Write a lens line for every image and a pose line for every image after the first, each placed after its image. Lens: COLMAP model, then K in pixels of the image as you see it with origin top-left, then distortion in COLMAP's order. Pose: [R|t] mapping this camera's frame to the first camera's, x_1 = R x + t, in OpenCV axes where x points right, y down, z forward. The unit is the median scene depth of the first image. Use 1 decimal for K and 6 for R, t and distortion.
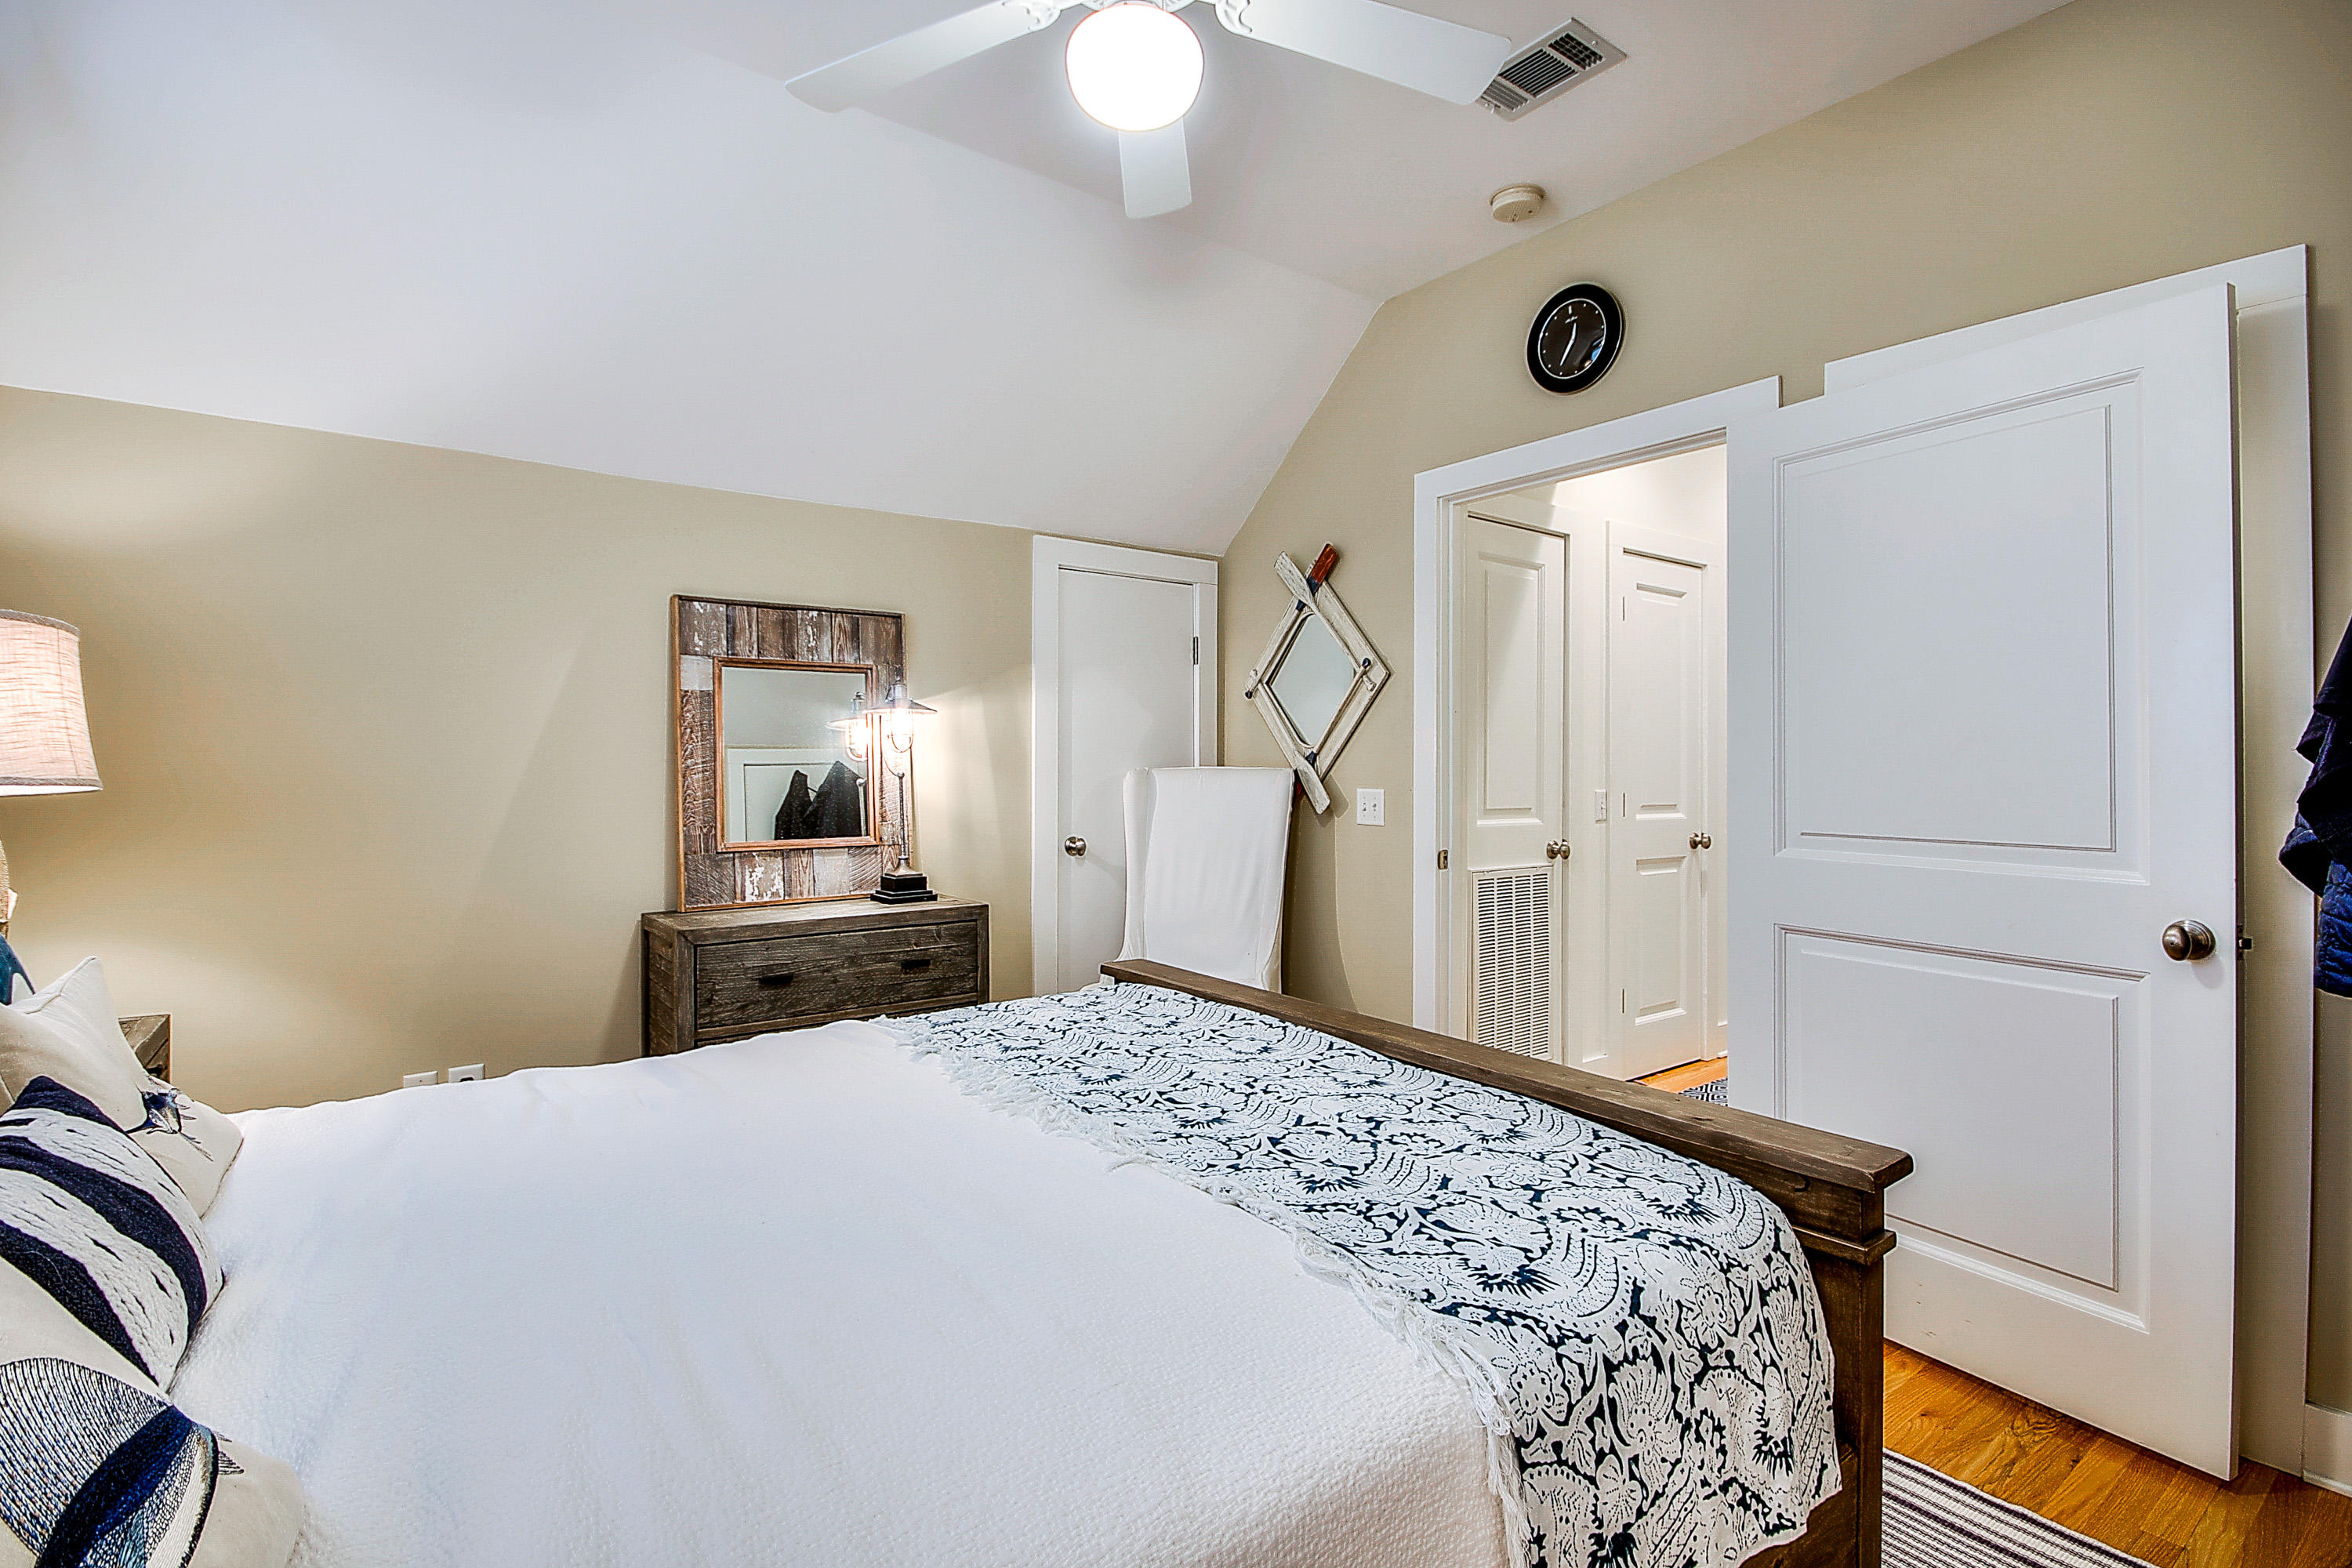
lens RADIAL K [[1102.4, 0, 1172.8], [0, 1102.4, 727.2], [0, 0, 1]] dist [-0.002502, -0.000131]
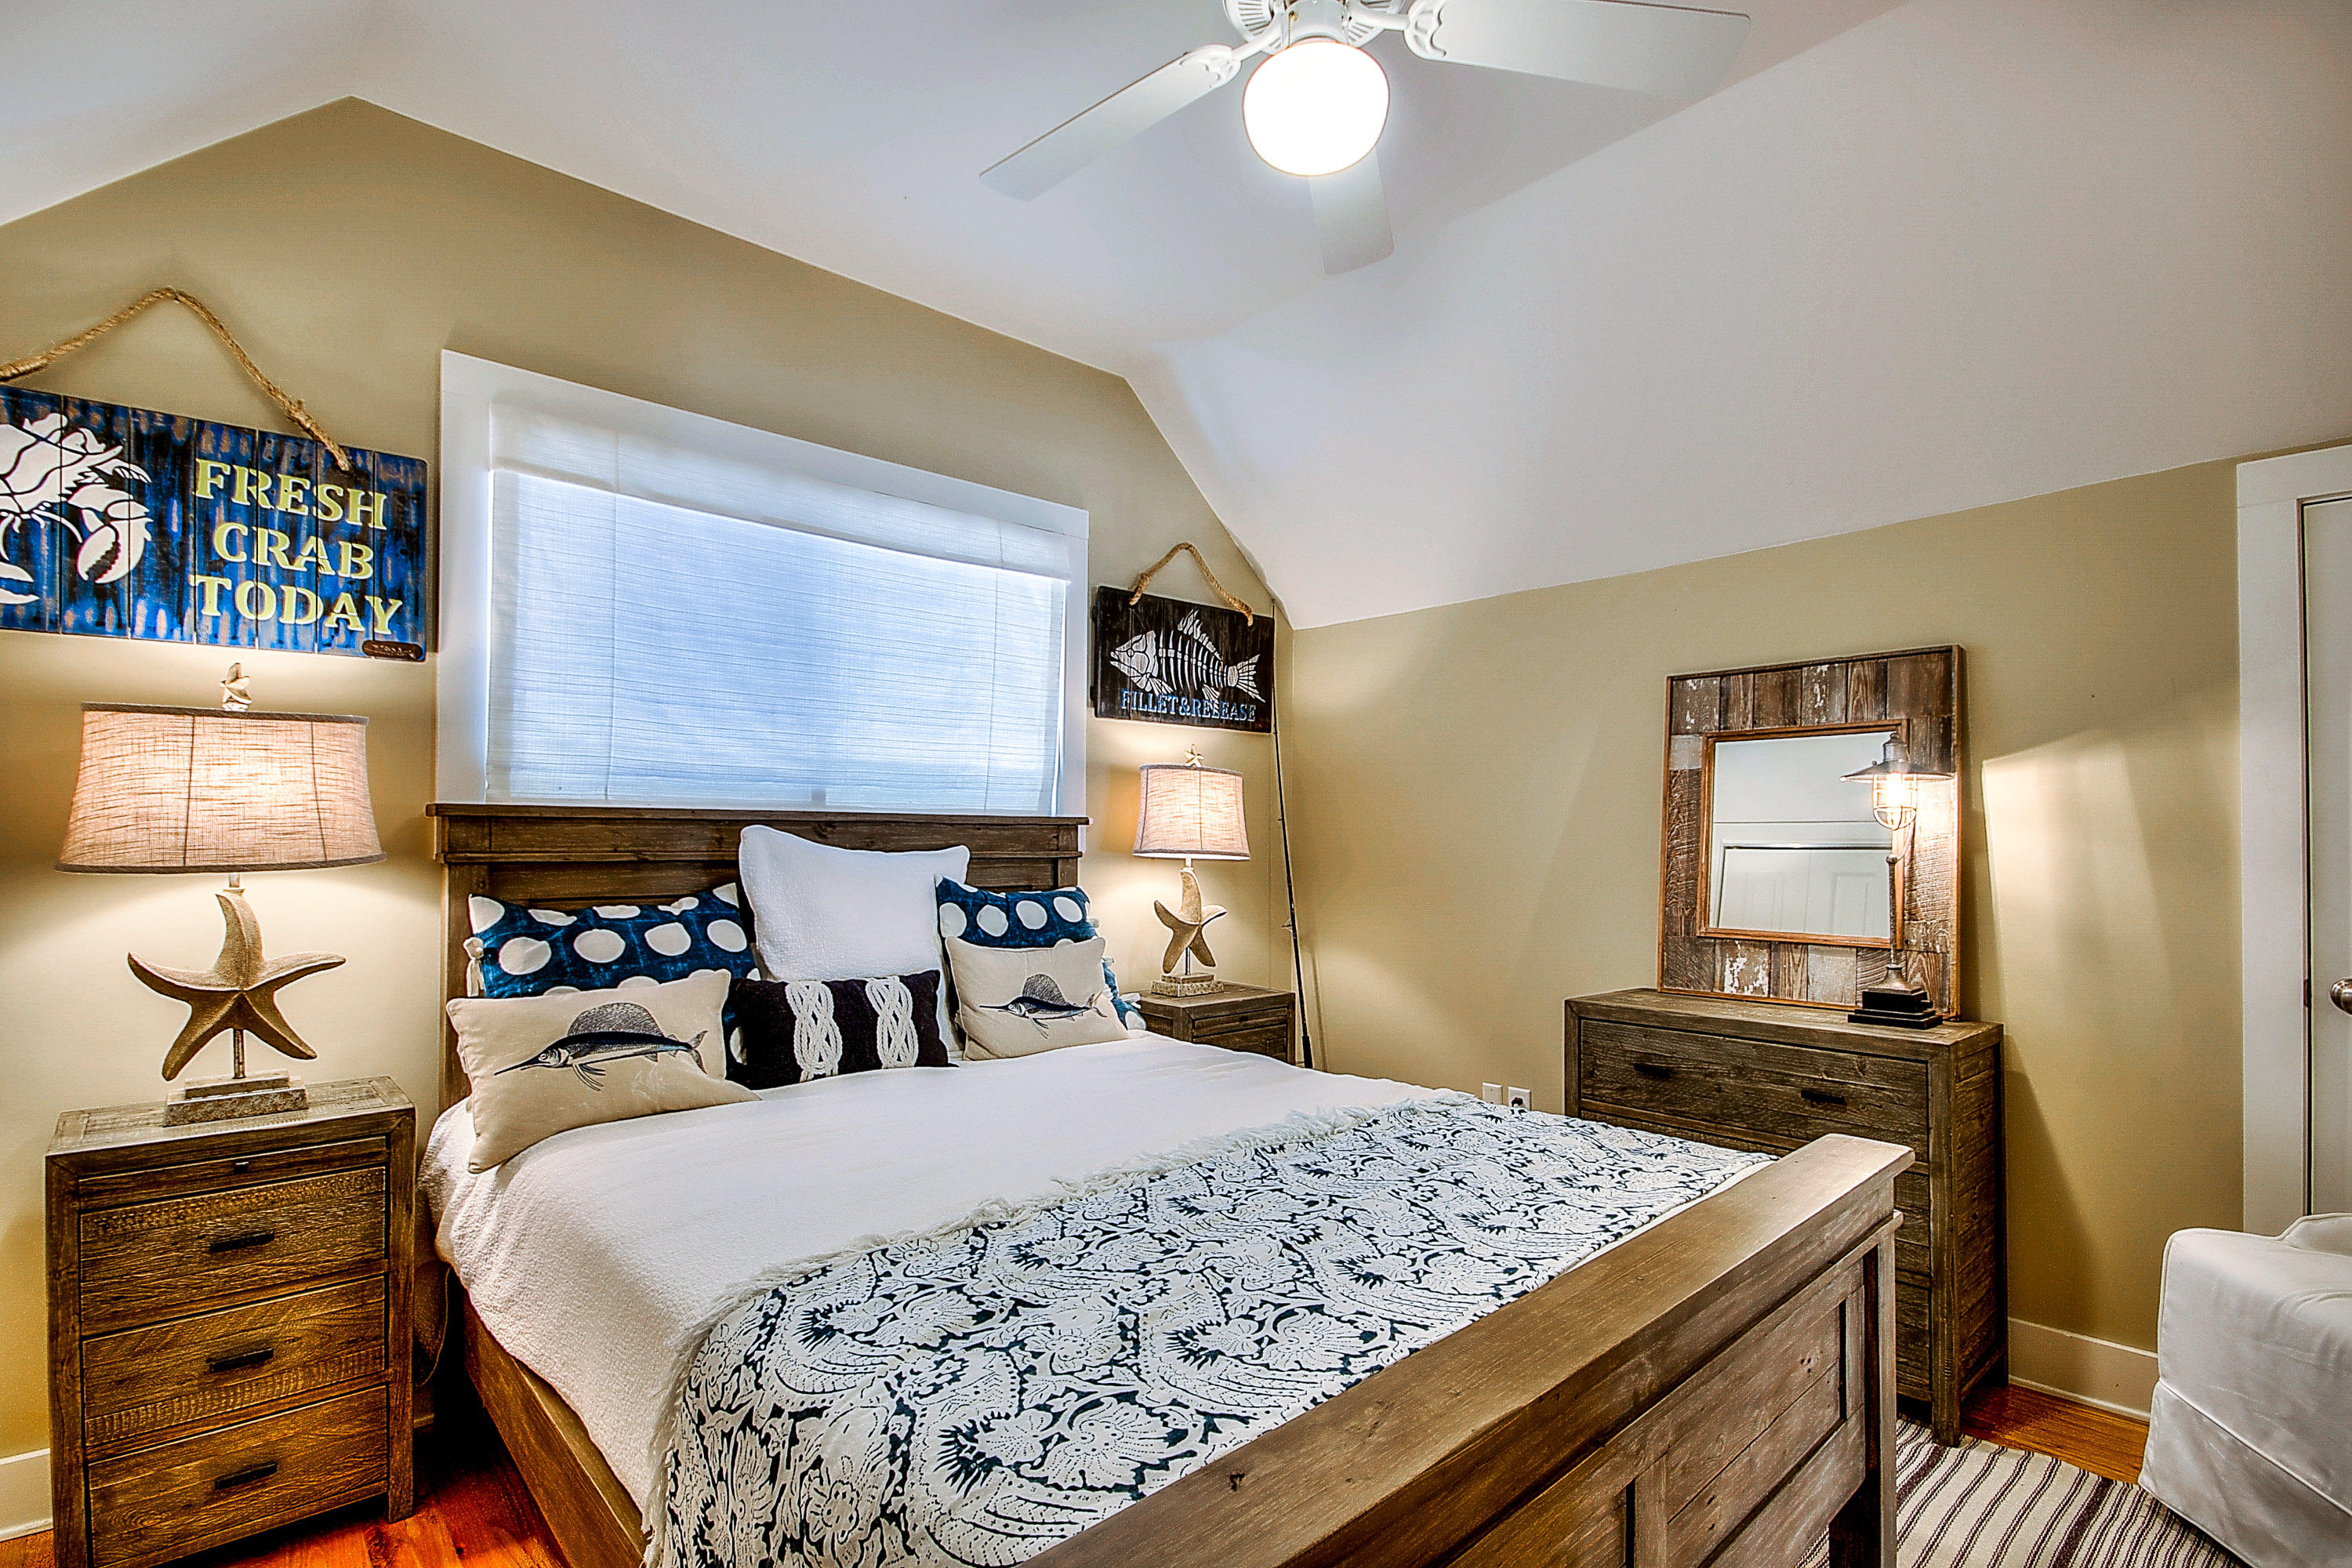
lens RADIAL K [[1107.0, 0, 1164.3], [0, 1107.0, 793.3], [0, 0, 1]] dist [-0.001486, -0.000051]
pose [[0.084738, -0.042526, -0.995495, 0.510562], [0.027114, 0.998817, -0.040360, 0.014844], [0.996034, -0.023572, 0.085791, 0.449452]]
